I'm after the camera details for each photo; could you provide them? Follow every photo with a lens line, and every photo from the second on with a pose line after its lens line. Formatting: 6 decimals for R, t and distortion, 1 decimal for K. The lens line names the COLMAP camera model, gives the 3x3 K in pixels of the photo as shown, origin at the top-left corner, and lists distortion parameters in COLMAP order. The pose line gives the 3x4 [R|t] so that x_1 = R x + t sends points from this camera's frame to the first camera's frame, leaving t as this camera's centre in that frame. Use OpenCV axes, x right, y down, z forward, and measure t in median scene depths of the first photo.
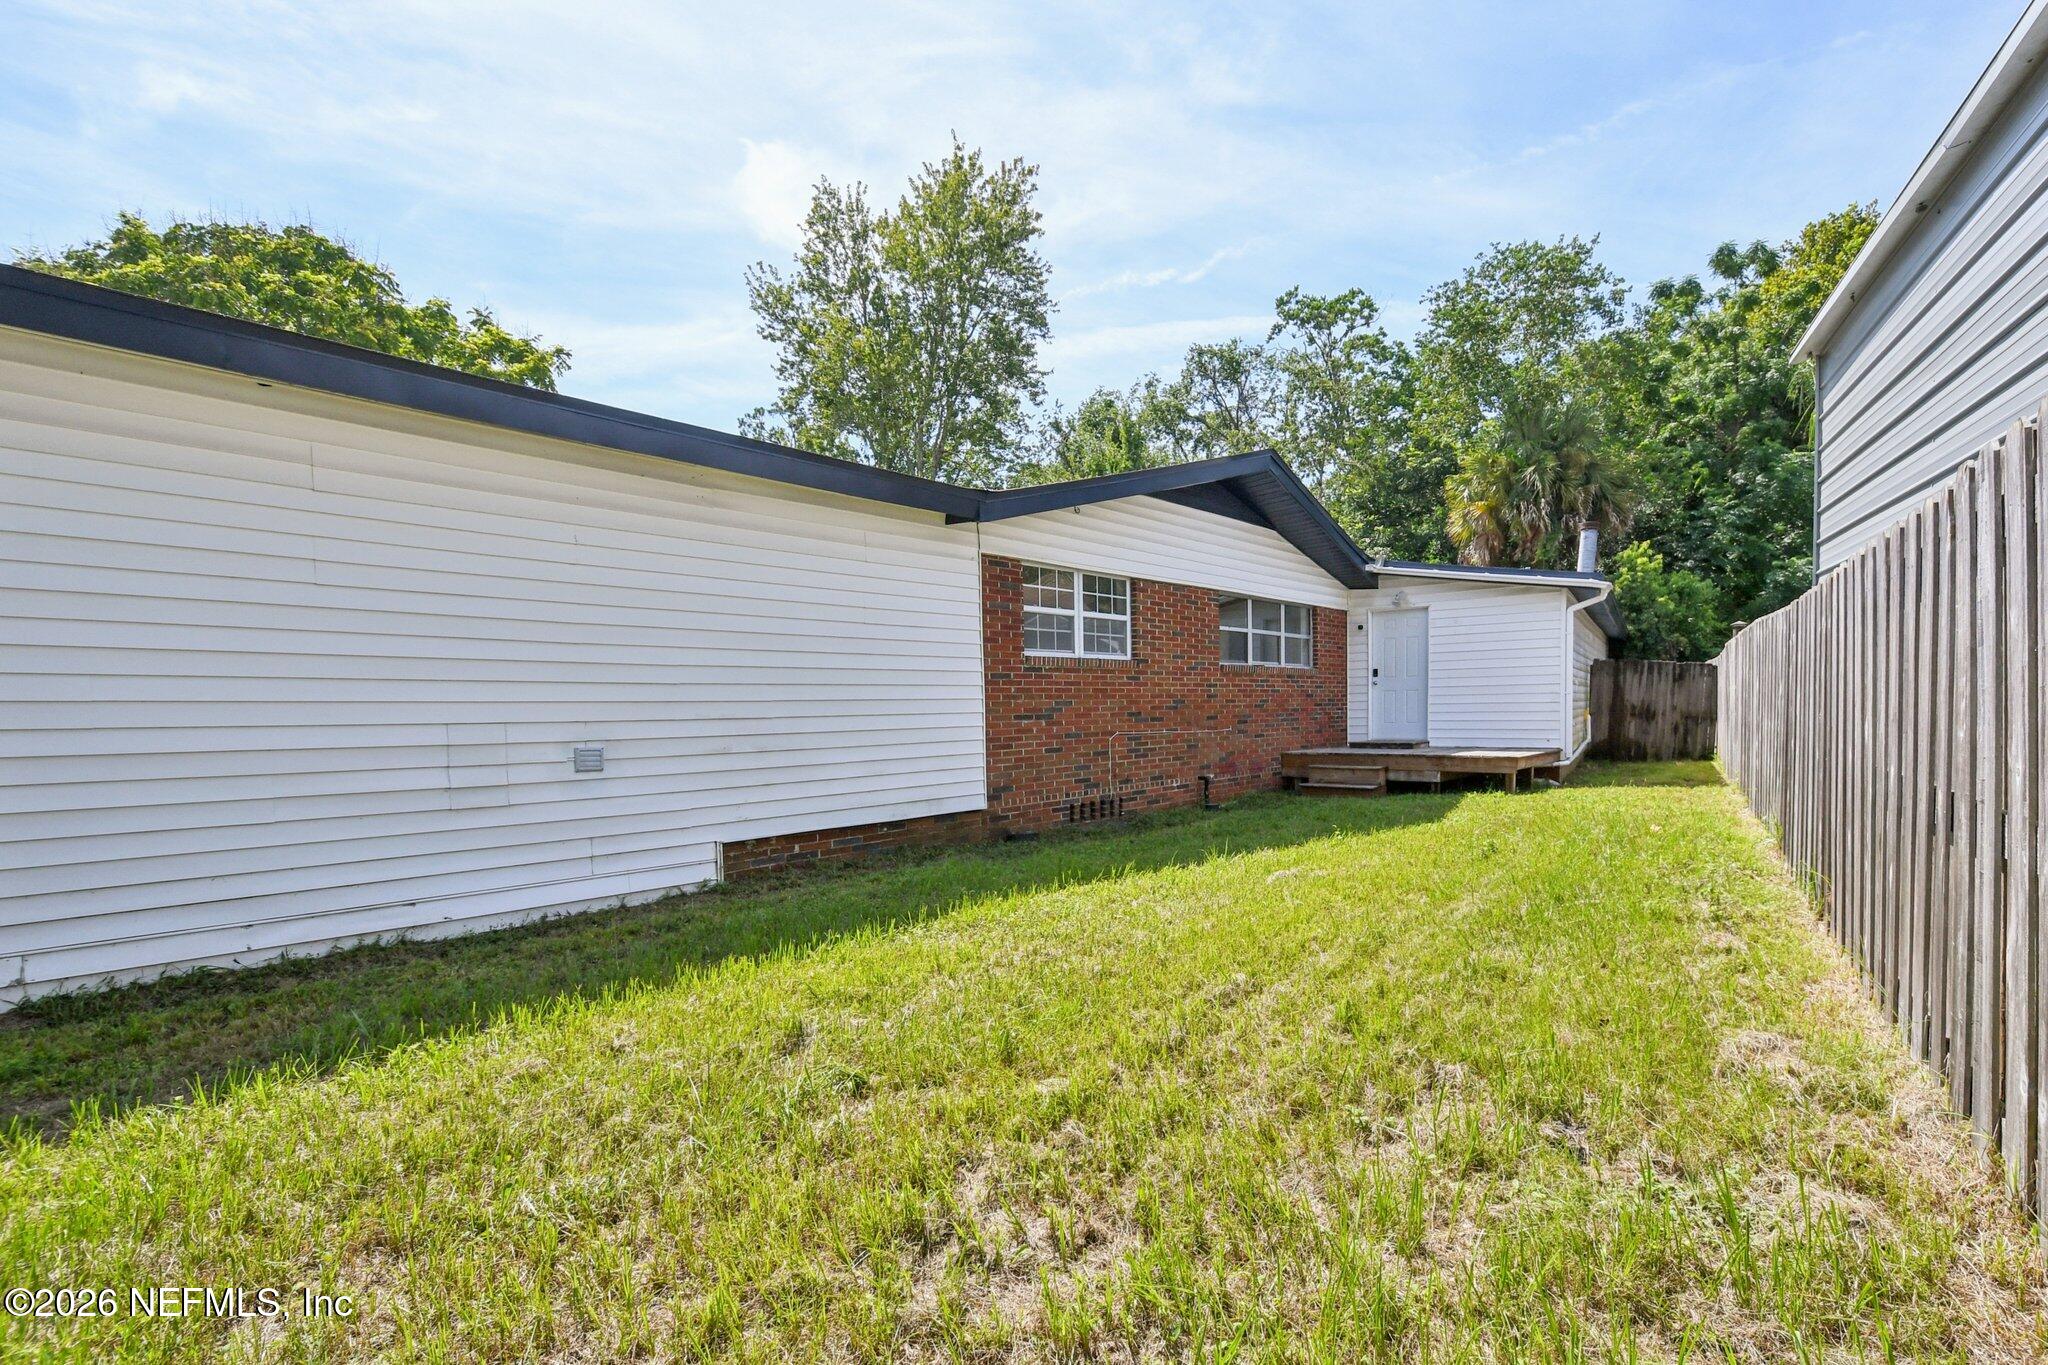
lens RADIAL K [[896.9, 0, 1023.1], [0, 896.9, 701.4], [0, 0, 1]] dist [0.004821, 0.000376]
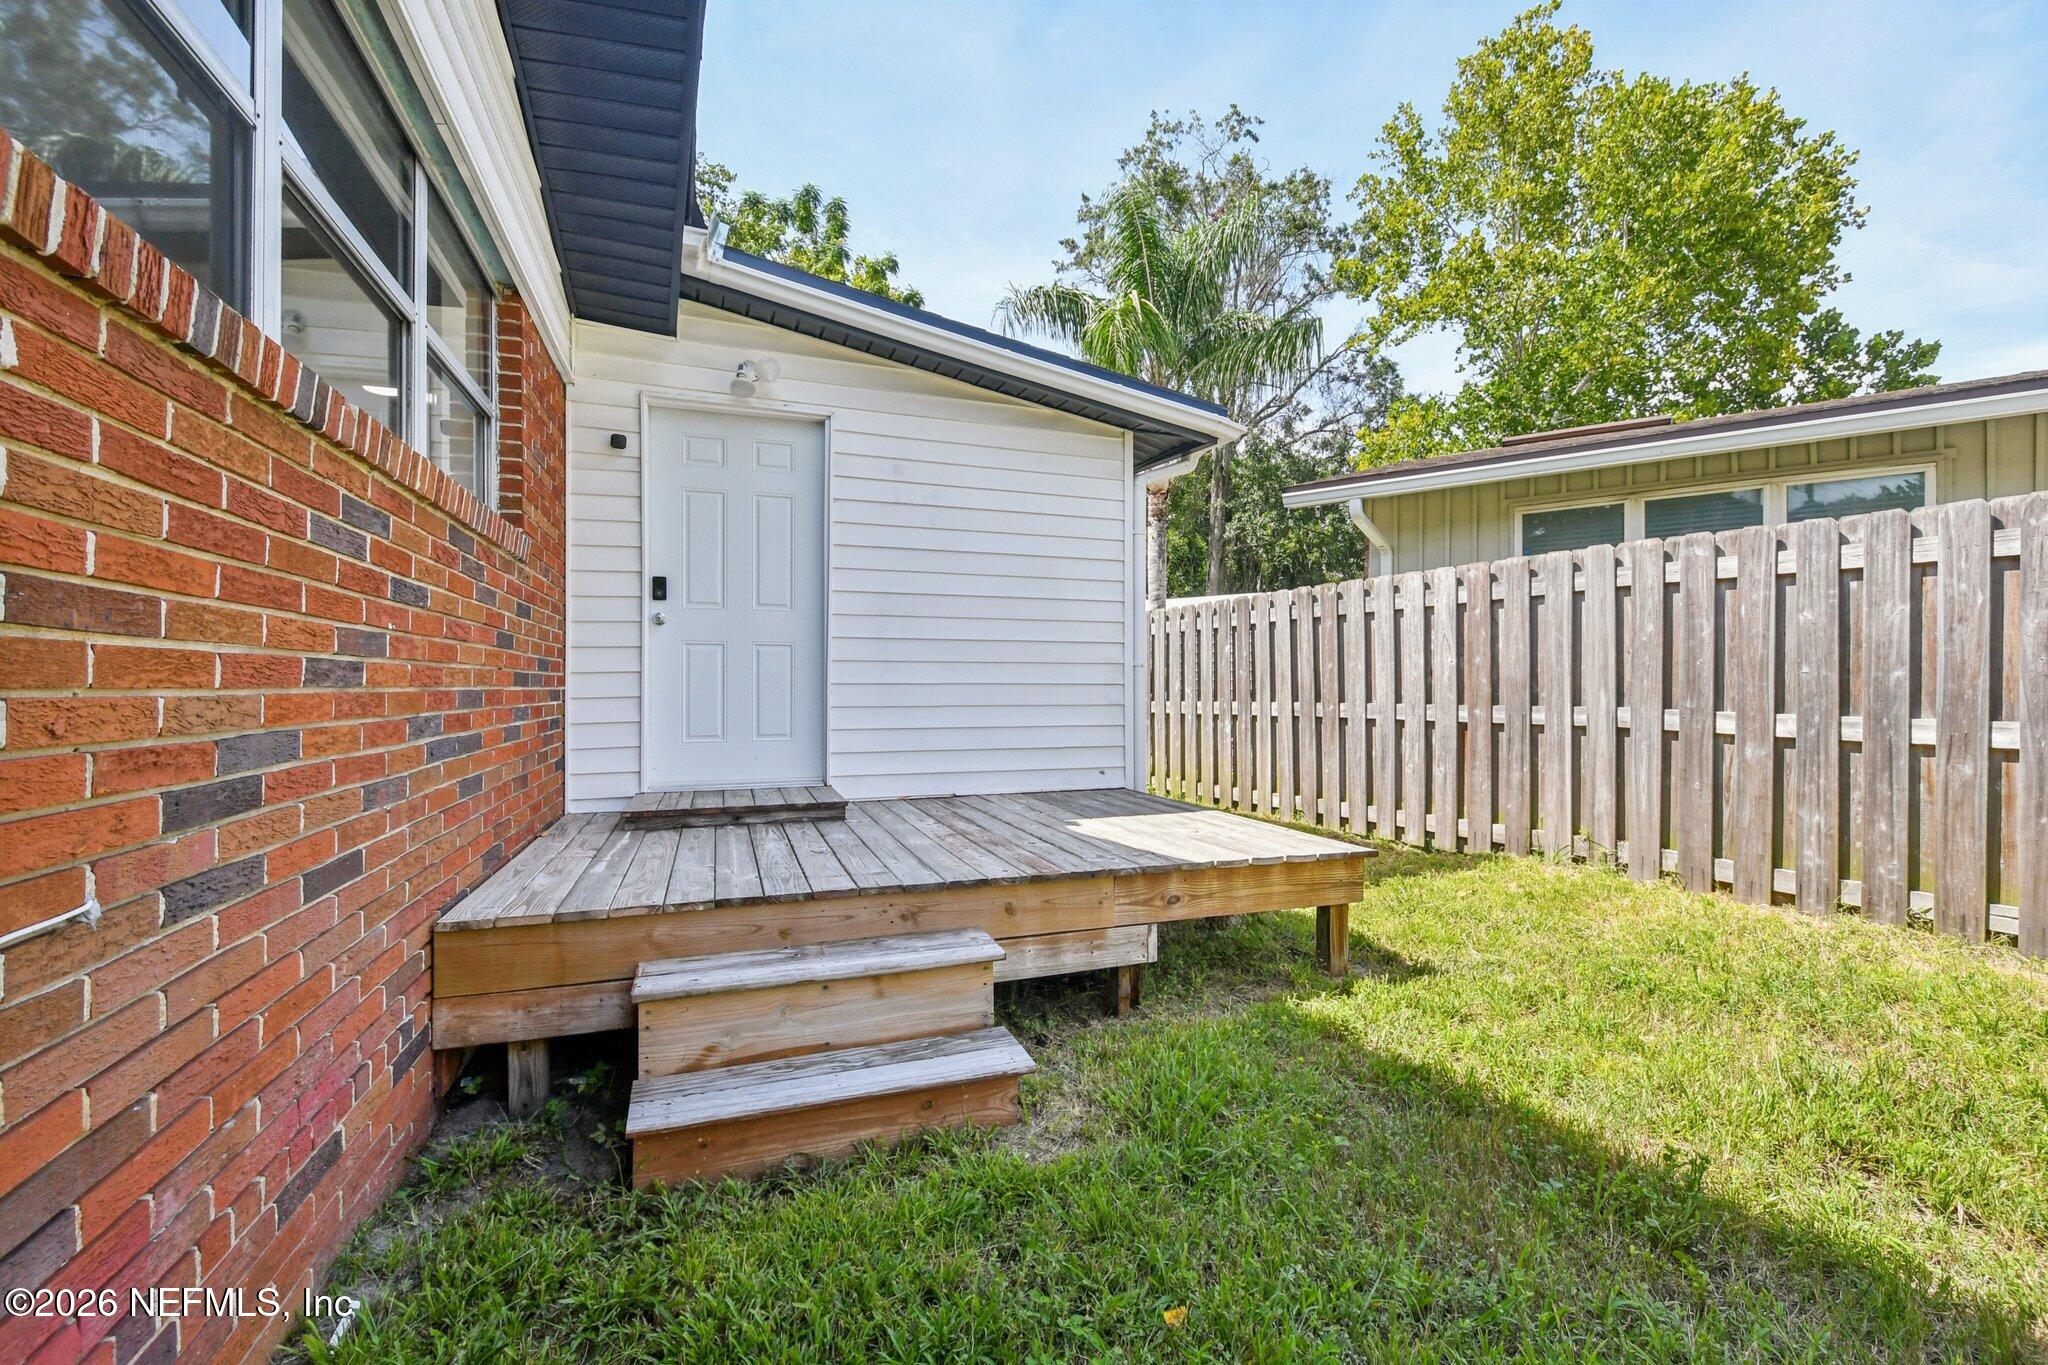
lens RADIAL K [[896.9, 0, 1028.6], [0, 896.9, 681.6], [0, 0, 1]] dist [0.004821, 0.000376]
pose [[0.439350, 0.005118, 0.898301, 0.178704], [-0.007496, 0.999970, -0.002031, 0.002501], [-0.898285, -0.005842, 0.439375, 0.846907]]
